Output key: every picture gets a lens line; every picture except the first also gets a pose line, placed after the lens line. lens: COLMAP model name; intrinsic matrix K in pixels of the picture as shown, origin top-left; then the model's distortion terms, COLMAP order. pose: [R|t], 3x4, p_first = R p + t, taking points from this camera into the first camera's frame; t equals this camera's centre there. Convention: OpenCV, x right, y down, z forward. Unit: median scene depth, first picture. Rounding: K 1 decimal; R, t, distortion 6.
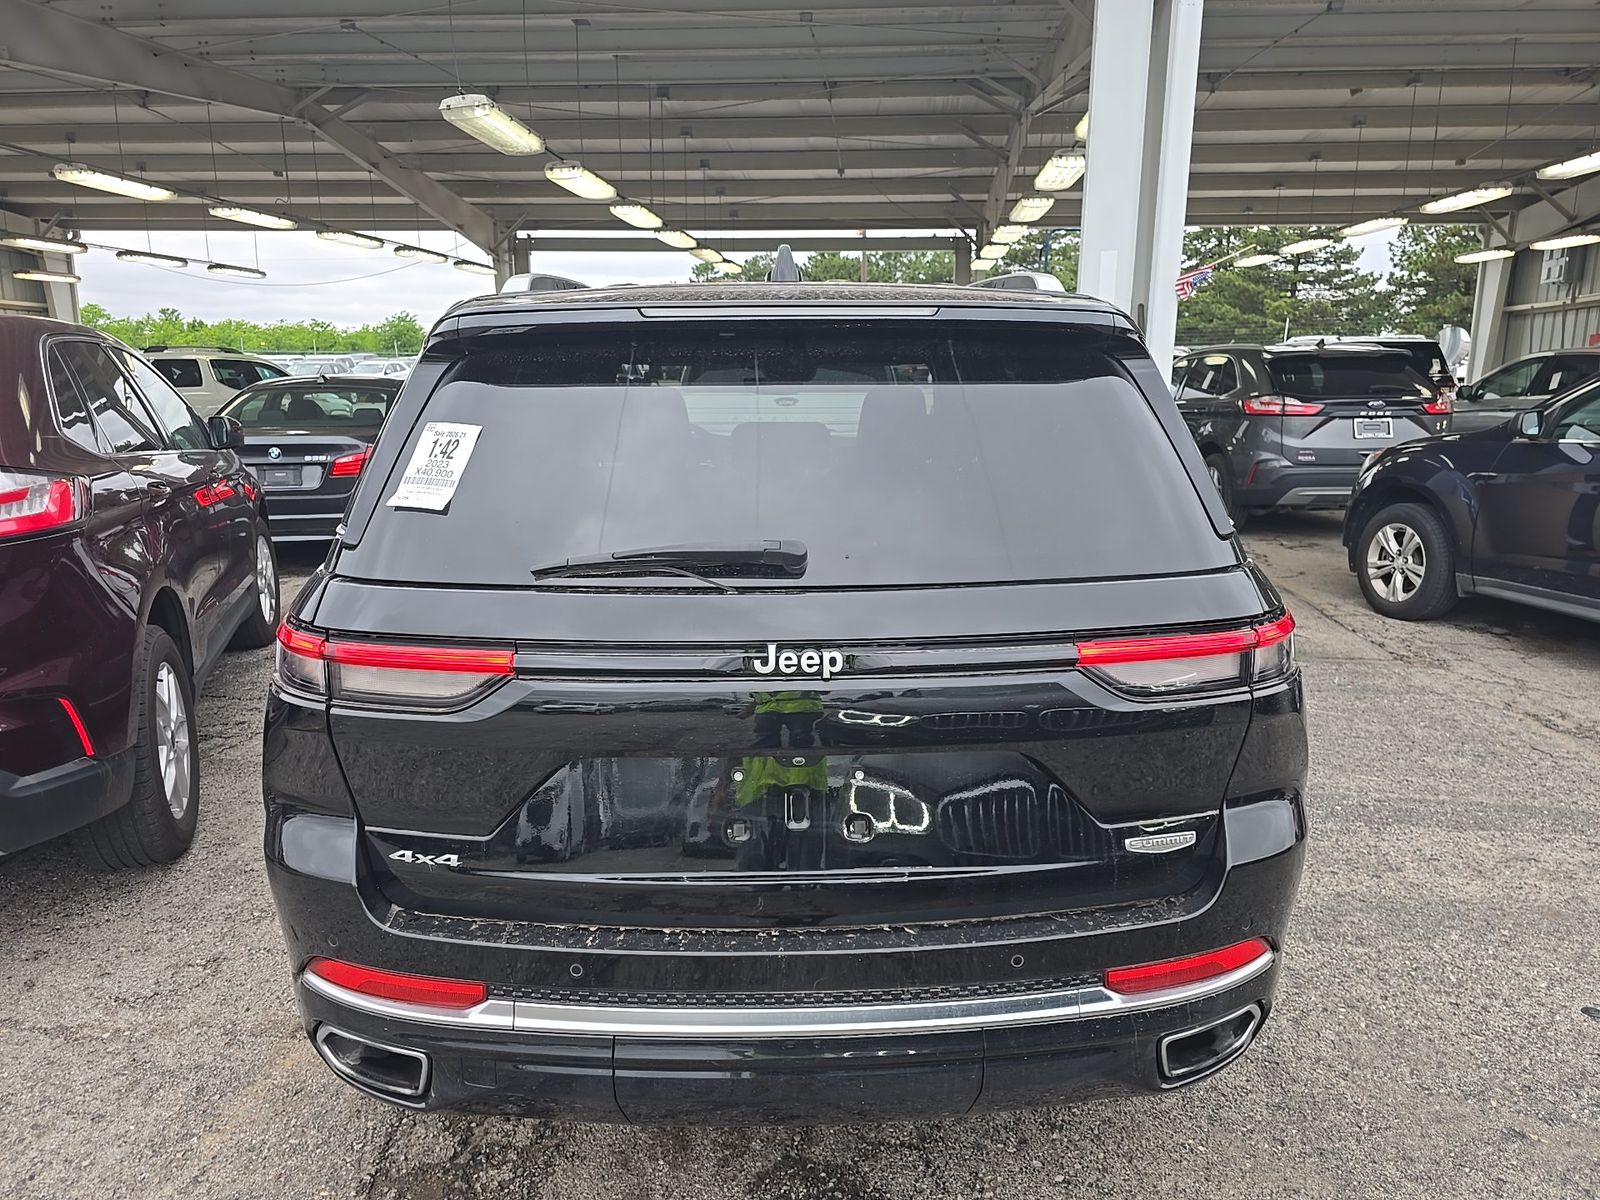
lens RADIAL K [[1083.6, 0, 807.1], [0, 1083.6, 604.4], [0, 0, 1]] dist [0.034820, -0.051434]
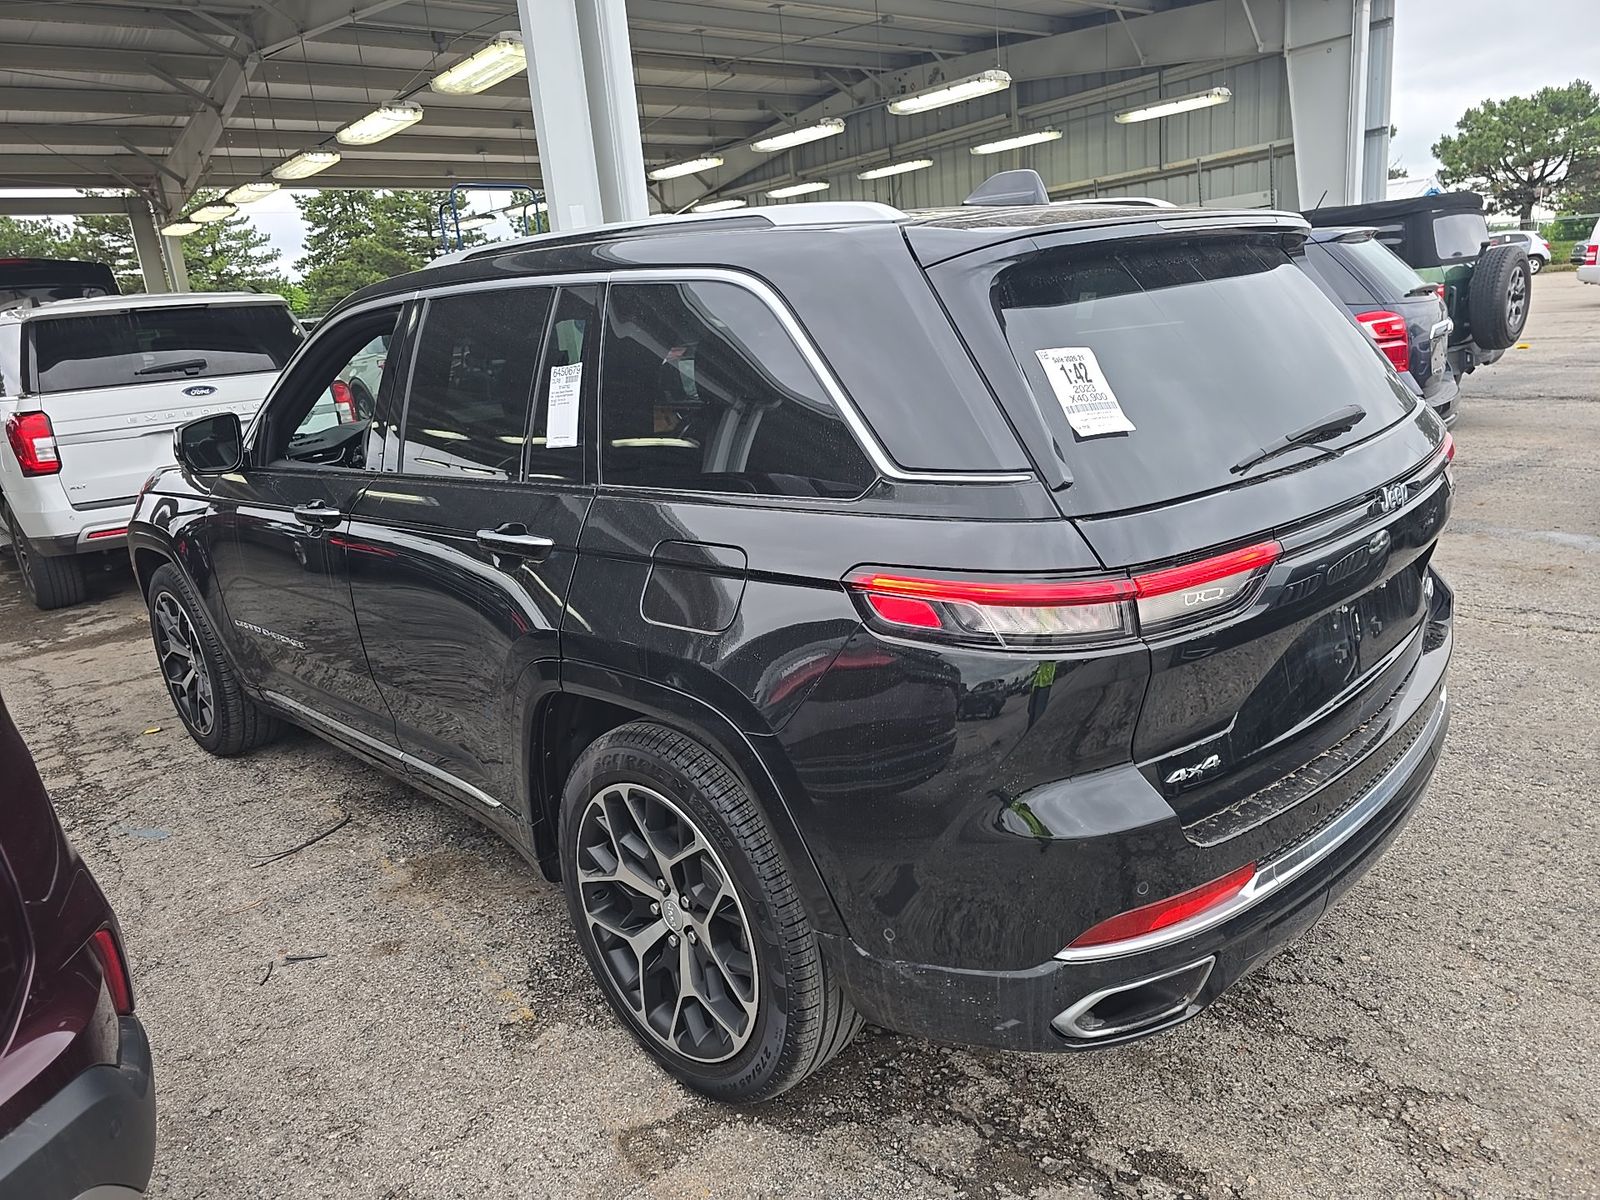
lens RADIAL K [[1093.7, 0, 782.6], [0, 1093.7, 611.0], [0, 0, 1]] dist [-0.001796, -0.005084]
pose [[0.719284, -0.235165, 0.653703, -0.161099], [0.215672, 0.970060, 0.111663, -0.013812], [-0.660391, 0.060668, 0.748467, 0.061297]]
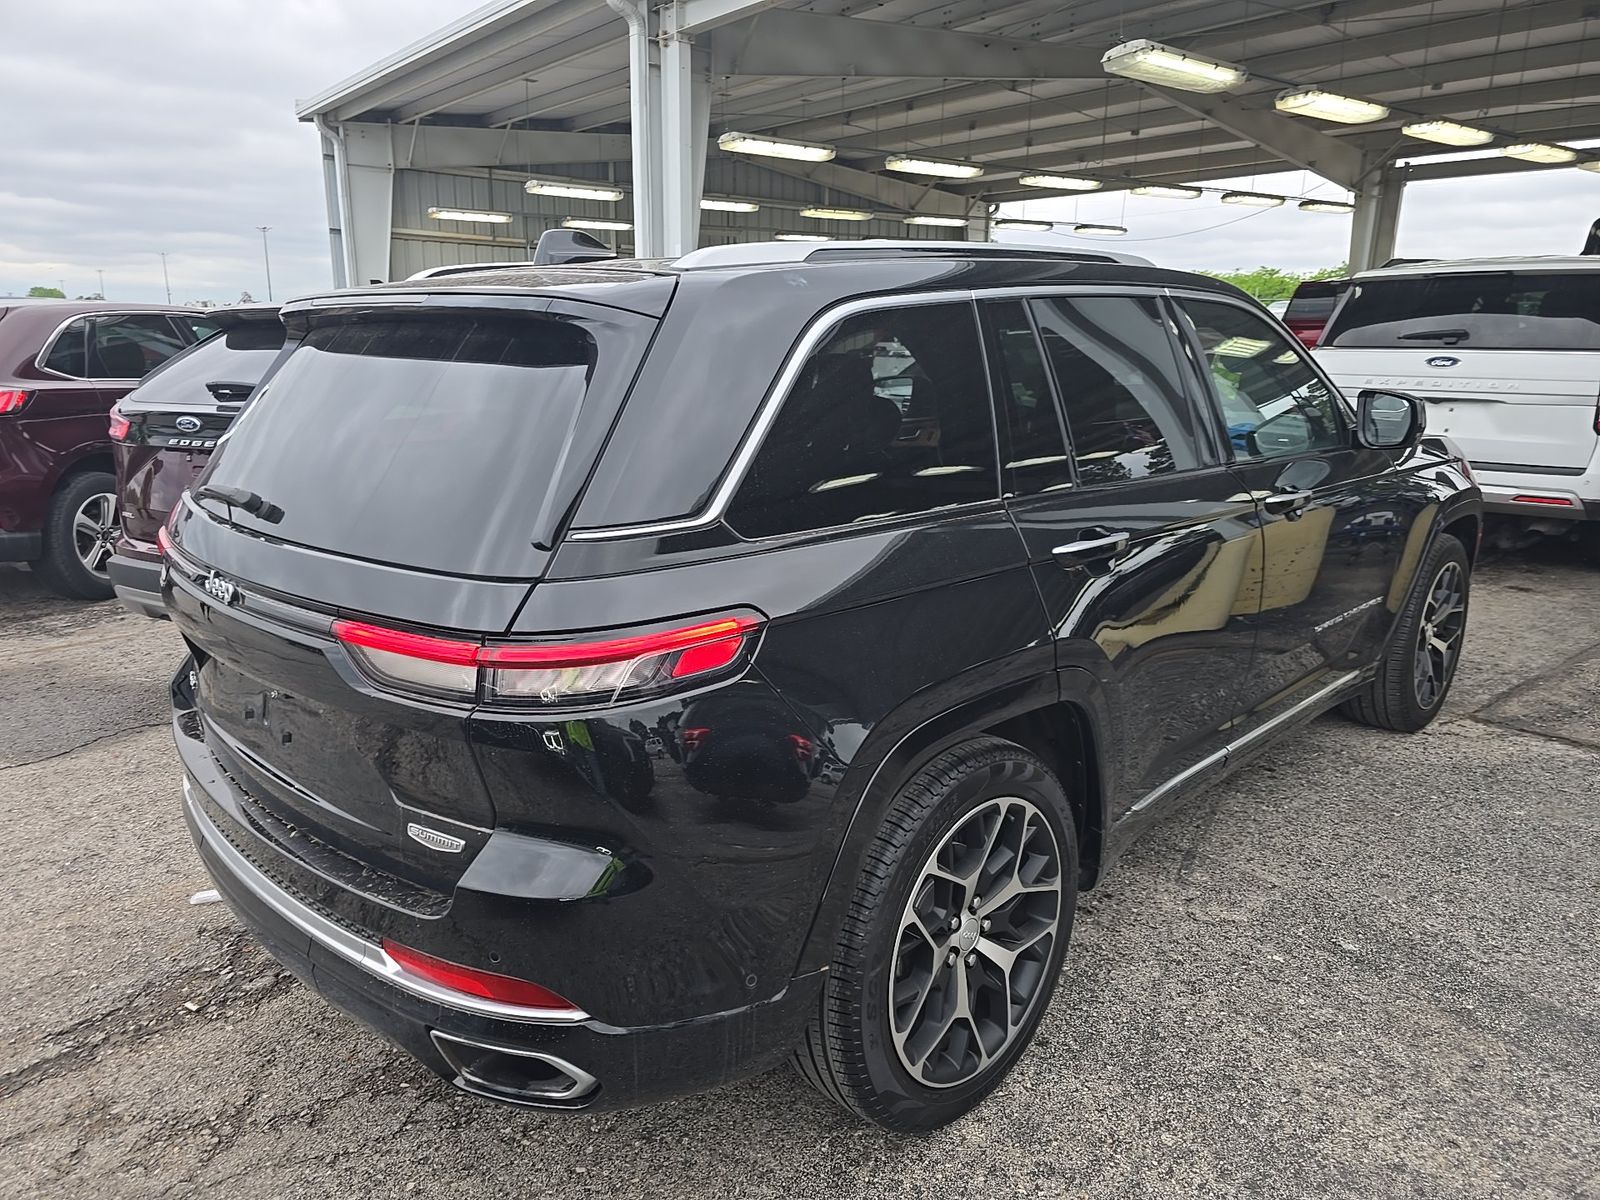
lens RADIAL K [[1083.6, 0, 807.1], [0, 1083.6, 604.4], [0, 0, 1]] dist [0.034820, -0.051434]
pose [[0.662501, 0.180200, -0.727063, 0.163119], [-0.145804, 0.983089, 0.110799, -0.019877], [0.734734, 0.032604, 0.677572, 0.075535]]
